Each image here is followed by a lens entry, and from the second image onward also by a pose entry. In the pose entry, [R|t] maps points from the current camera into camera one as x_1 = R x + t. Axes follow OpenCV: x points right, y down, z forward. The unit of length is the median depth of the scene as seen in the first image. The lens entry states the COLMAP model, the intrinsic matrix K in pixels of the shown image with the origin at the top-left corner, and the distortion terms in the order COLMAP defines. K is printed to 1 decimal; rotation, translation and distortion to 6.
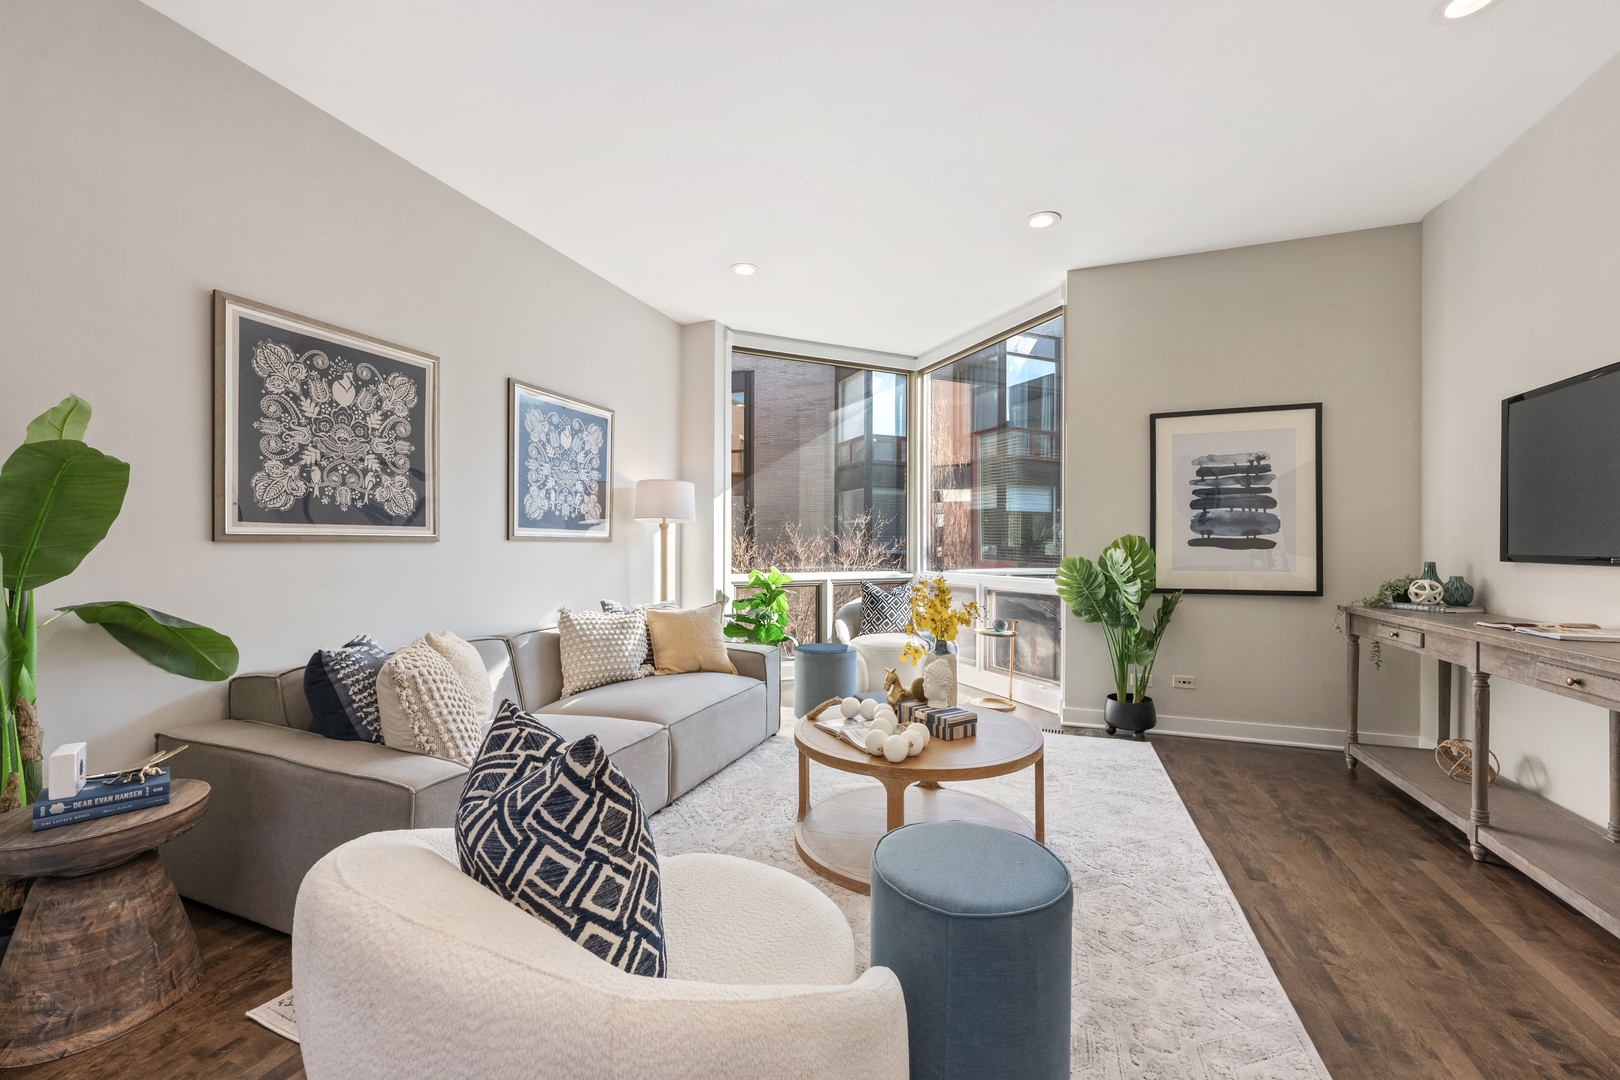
lens RADIAL K [[642.9, 0, 807.7], [0, 642.9, 535.9], [0, 0, 1]] dist [-0.000579, -0.000017]
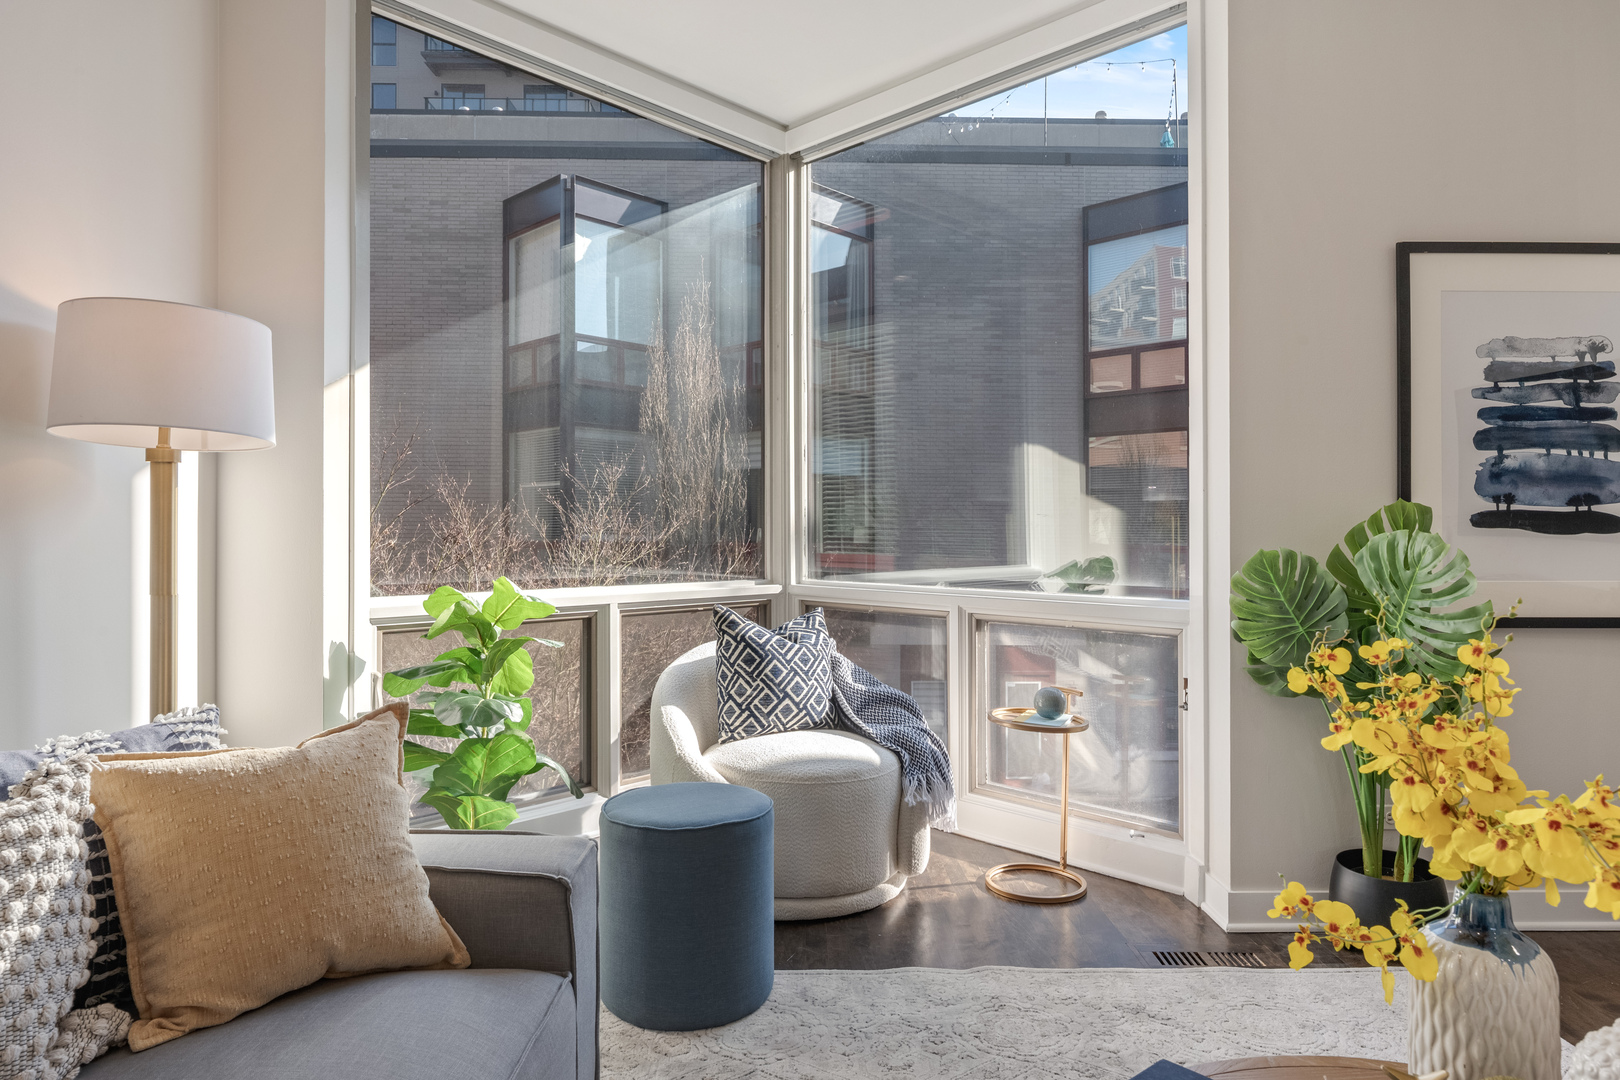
lens RADIAL K [[978.2, 0, 813.8], [0, 978.2, 529.1], [0, 0, 1]] dist [-0.001467, -0.000040]
pose [[0.928194, 0.004392, 0.372072, -0.124853], [-0.010230, 0.999854, 0.013718, 0.012468], [-0.371957, -0.016539, 0.928103, 0.514831]]
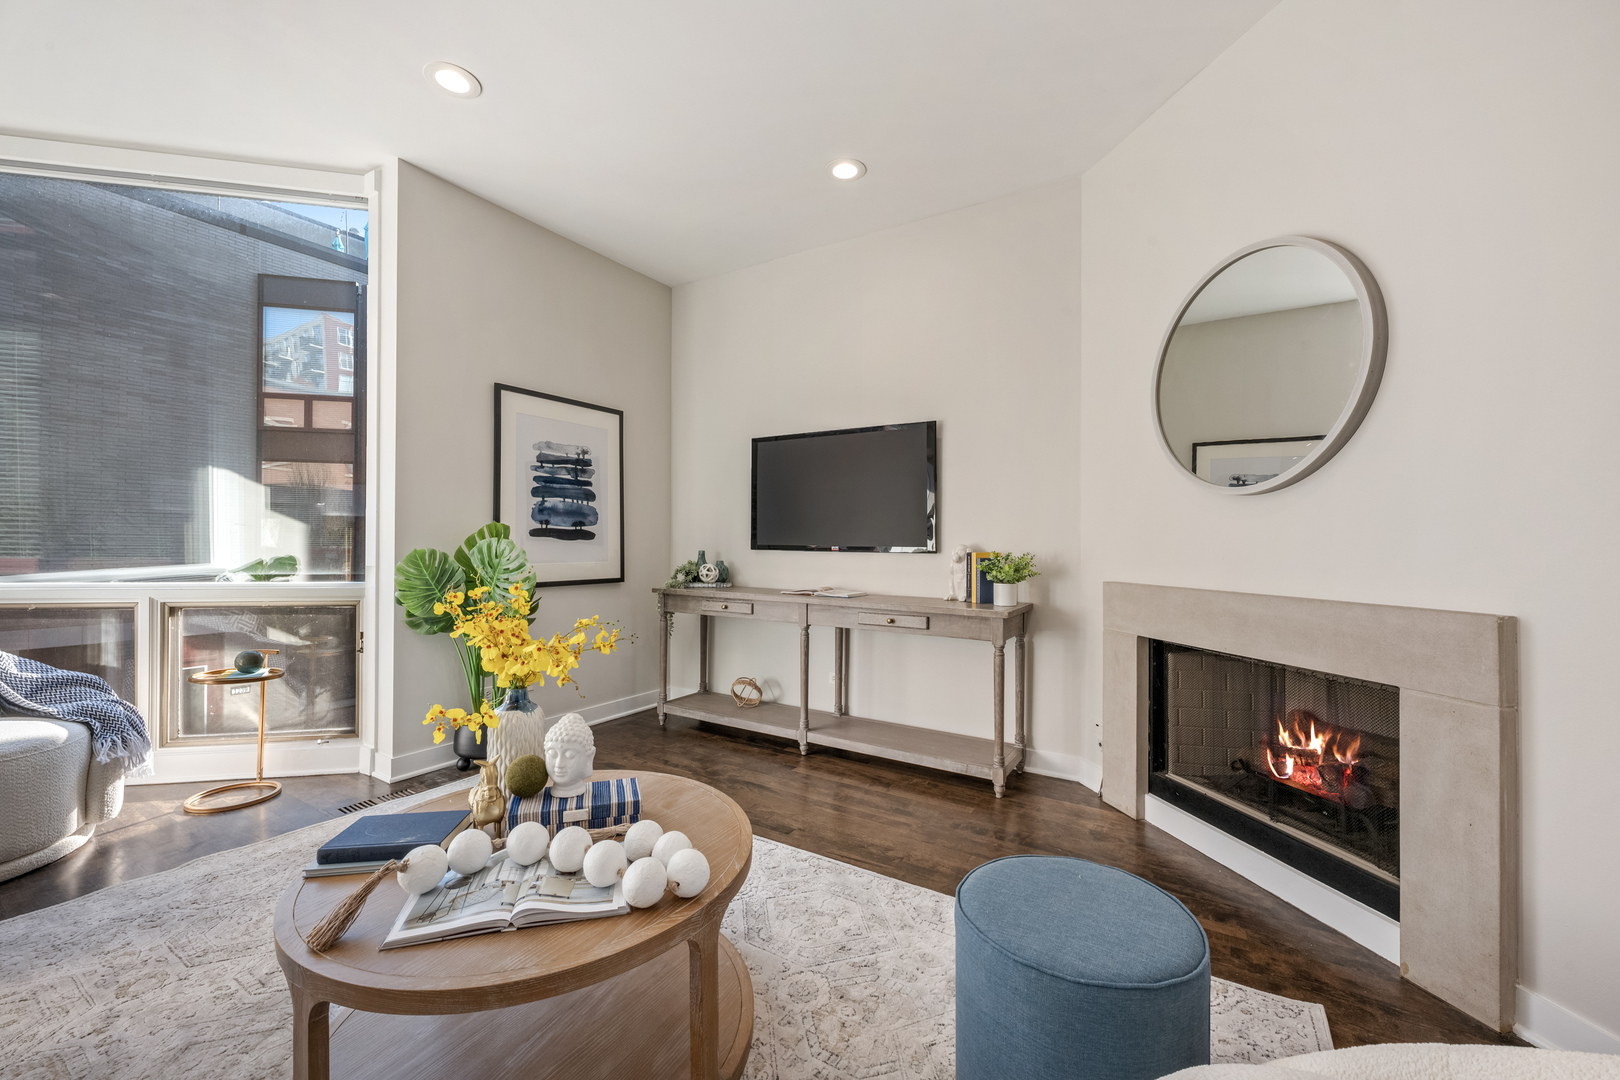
lens RADIAL K [[642.9, 0, 807.7], [0, 642.9, 535.9], [0, 0, 1]] dist [-0.000579, -0.000017]
pose [[0.203309, 0.011297, 0.979049, -0.230435], [-0.025060, 0.999666, -0.006331, 0.011050], [-0.978794, -0.023248, 0.203524, 0.423625]]
